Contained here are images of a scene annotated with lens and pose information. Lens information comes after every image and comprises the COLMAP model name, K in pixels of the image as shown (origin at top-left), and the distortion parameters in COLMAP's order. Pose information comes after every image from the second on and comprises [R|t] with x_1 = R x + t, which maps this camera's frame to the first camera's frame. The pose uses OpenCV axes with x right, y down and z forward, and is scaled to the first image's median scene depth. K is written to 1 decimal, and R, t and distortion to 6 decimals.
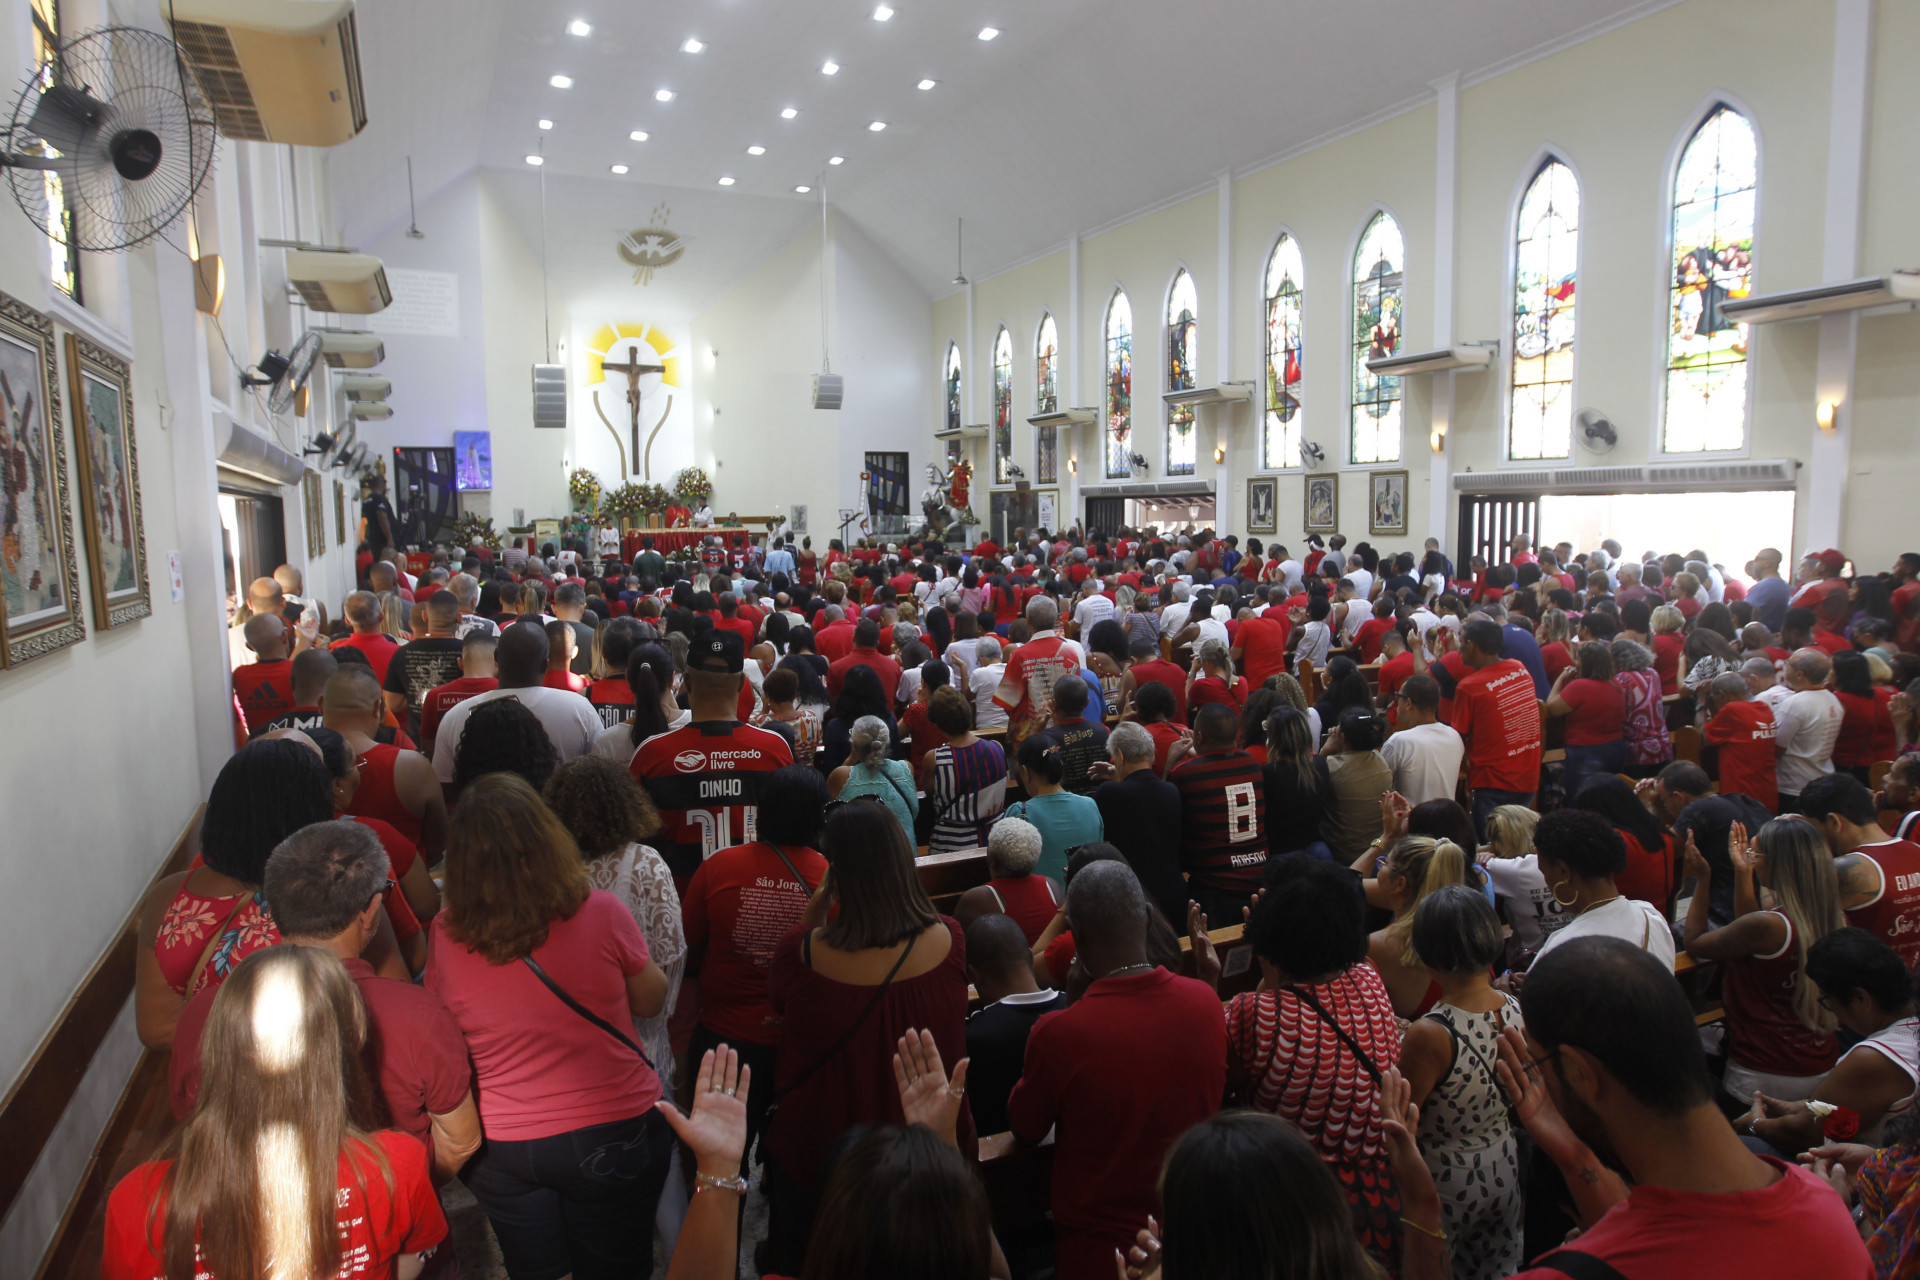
lens RADIAL K [[1162.4, 0, 967.7], [0, 1162.4, 621.2], [0, 0, 1]] dist [-0.059182, 0.032952]
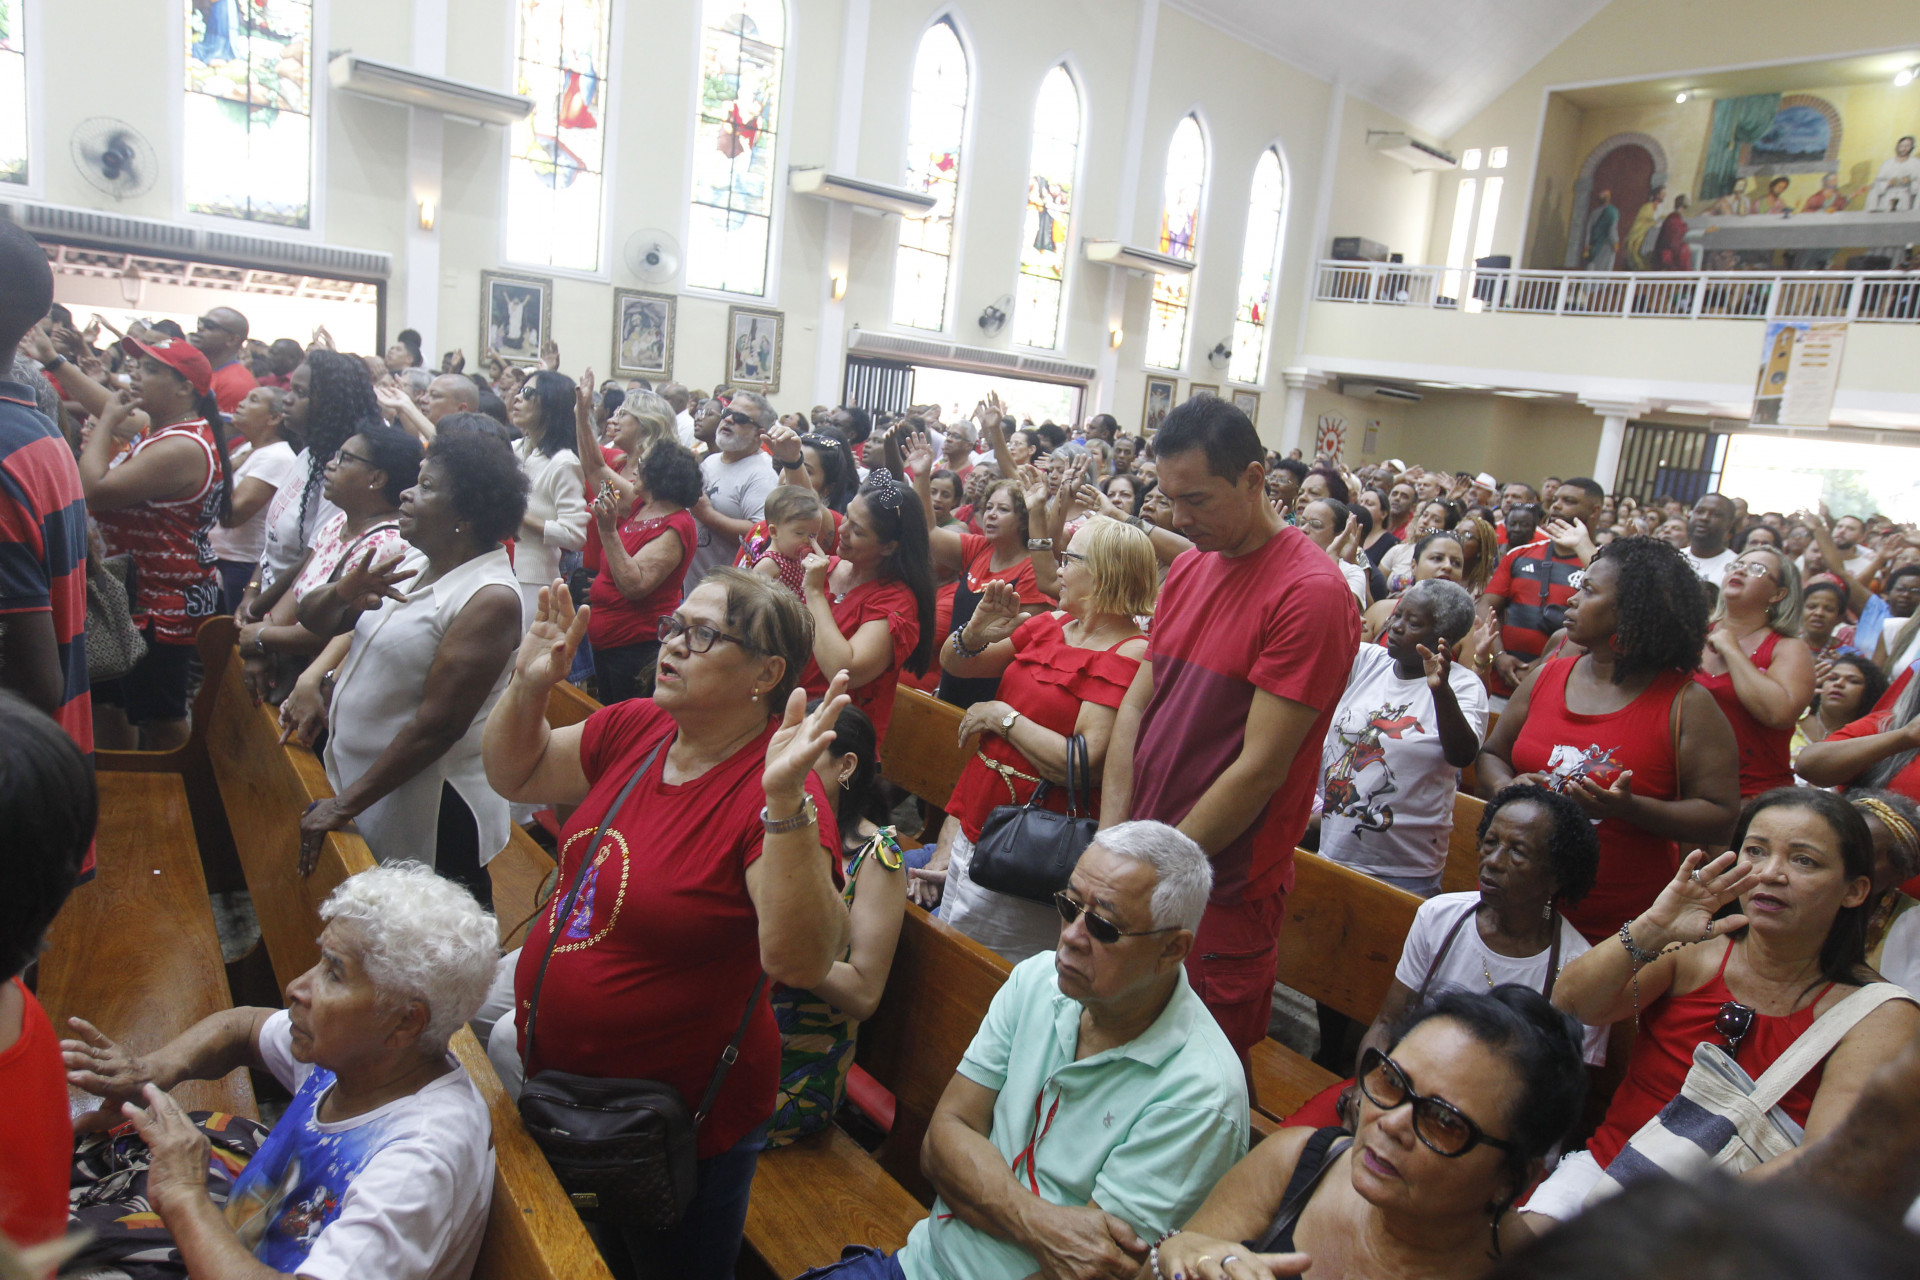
lens RADIAL K [[1162.4, 0, 967.7], [0, 1162.4, 621.2], [0, 0, 1]] dist [-0.059182, 0.032952]
pose [[-0.252308, -0.174299, 0.951820, -0.537660], [0.000222, 0.983633, 0.180183, -0.076861], [-0.967647, 0.045673, -0.248140, 1.289709]]
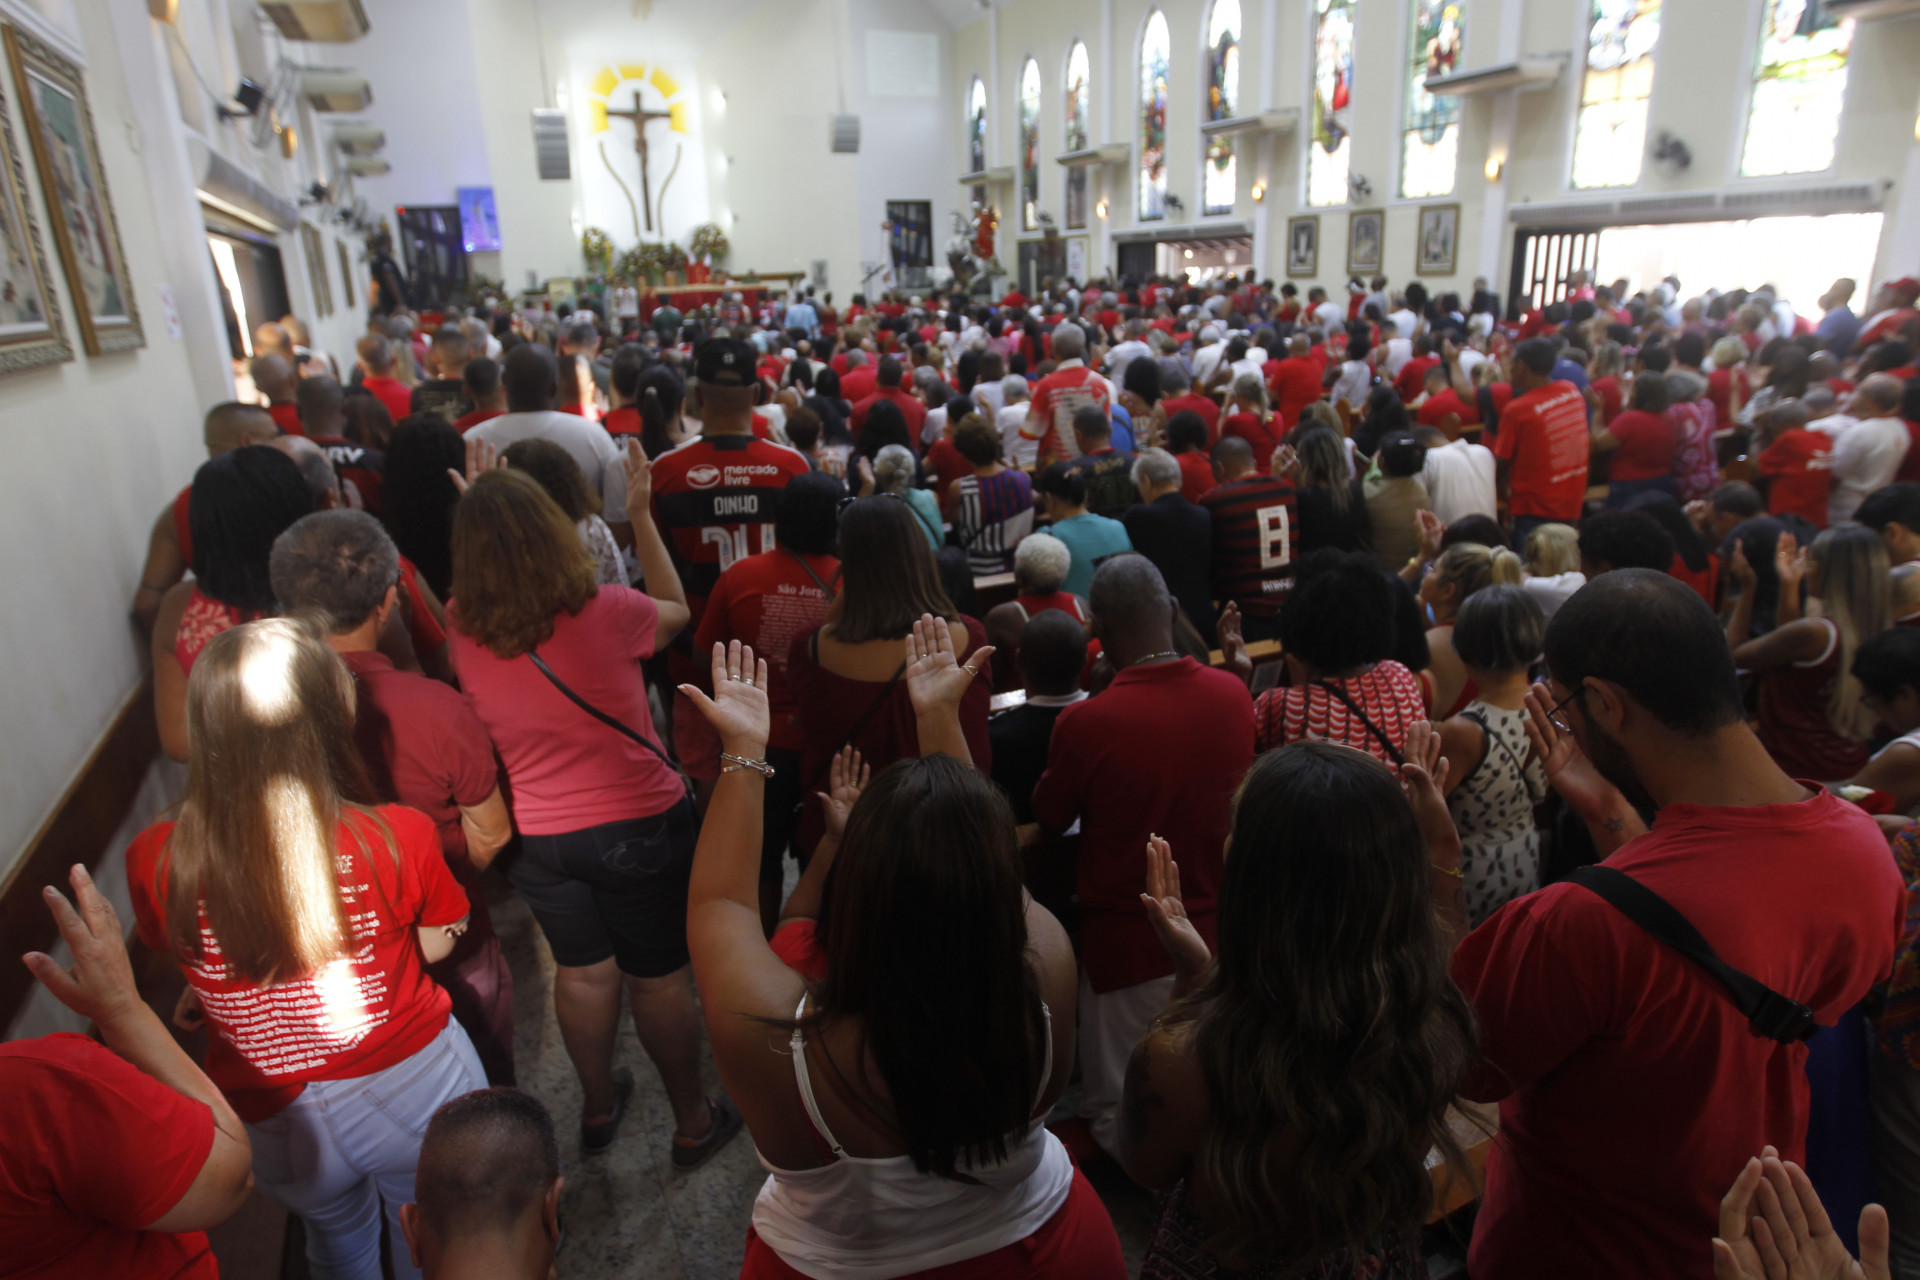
lens RADIAL K [[1162.4, 0, 967.7], [0, 1162.4, 621.2], [0, 0, 1]] dist [-0.059182, 0.032952]
pose [[0.999580, -0.010831, -0.026870, 0.001433], [0.015940, 0.980090, 0.197915, 0.014273], [0.024192, -0.198260, 0.979851, 0.007677]]
